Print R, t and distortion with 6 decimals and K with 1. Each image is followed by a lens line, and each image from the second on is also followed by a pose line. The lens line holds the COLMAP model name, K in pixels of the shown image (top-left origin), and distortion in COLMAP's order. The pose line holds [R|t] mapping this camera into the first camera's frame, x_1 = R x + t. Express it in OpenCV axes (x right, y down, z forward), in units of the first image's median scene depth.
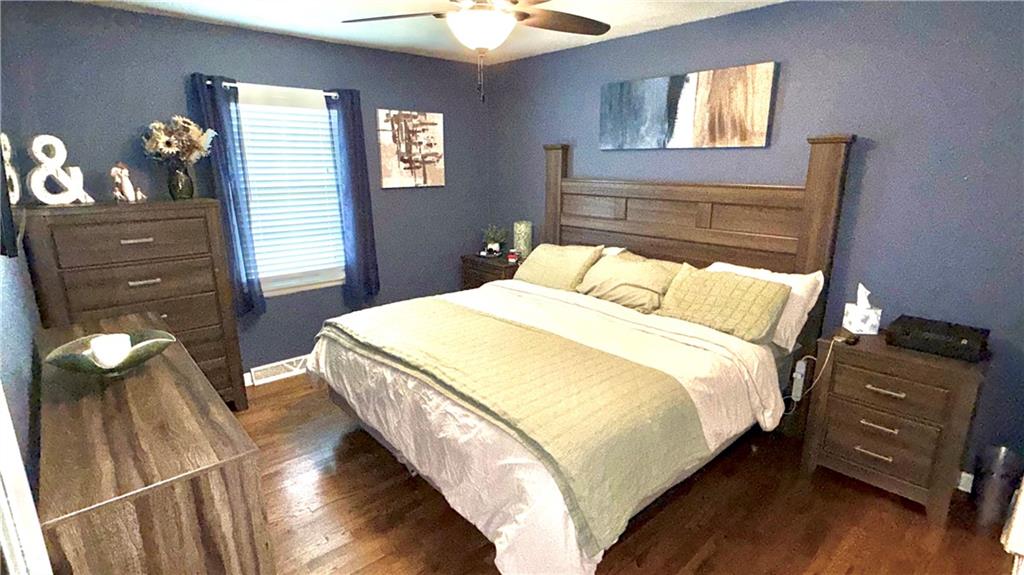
lens RADIAL K [[522.3, 0, 511.4], [0, 522.3, 290.6], [0, 0, 1]] dist [0.000887, 0.000064]
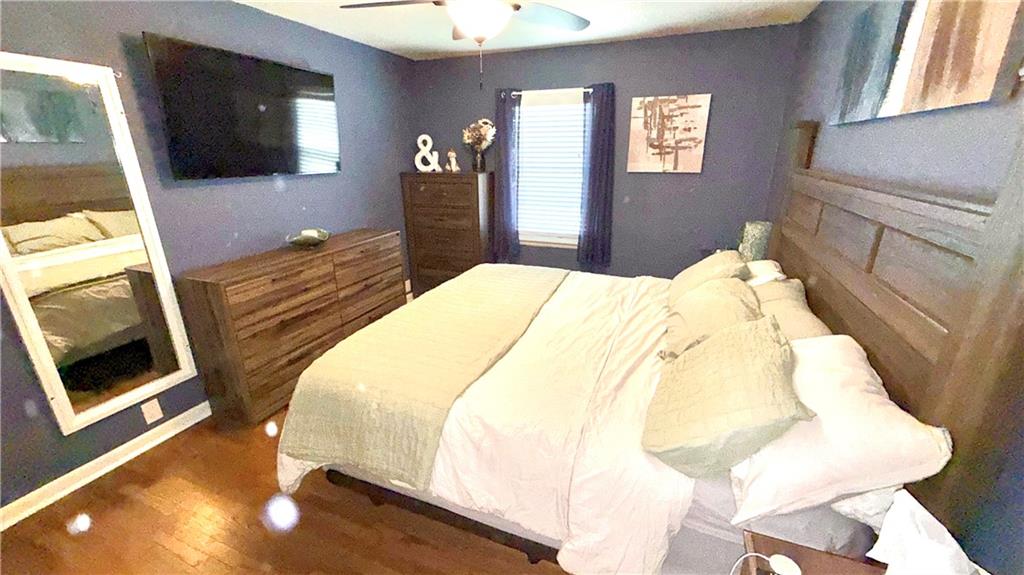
lens RADIAL K [[417.4, 0, 511.8], [0, 417.4, 289.7], [0, 0, 1]] dist [-0.001346, -0.000045]
pose [[0.434004, 0.281835, -0.855693, 0.468197], [-0.212848, 0.954996, 0.206586, -0.087933], [0.875406, 0.092473, 0.474460, 0.387413]]
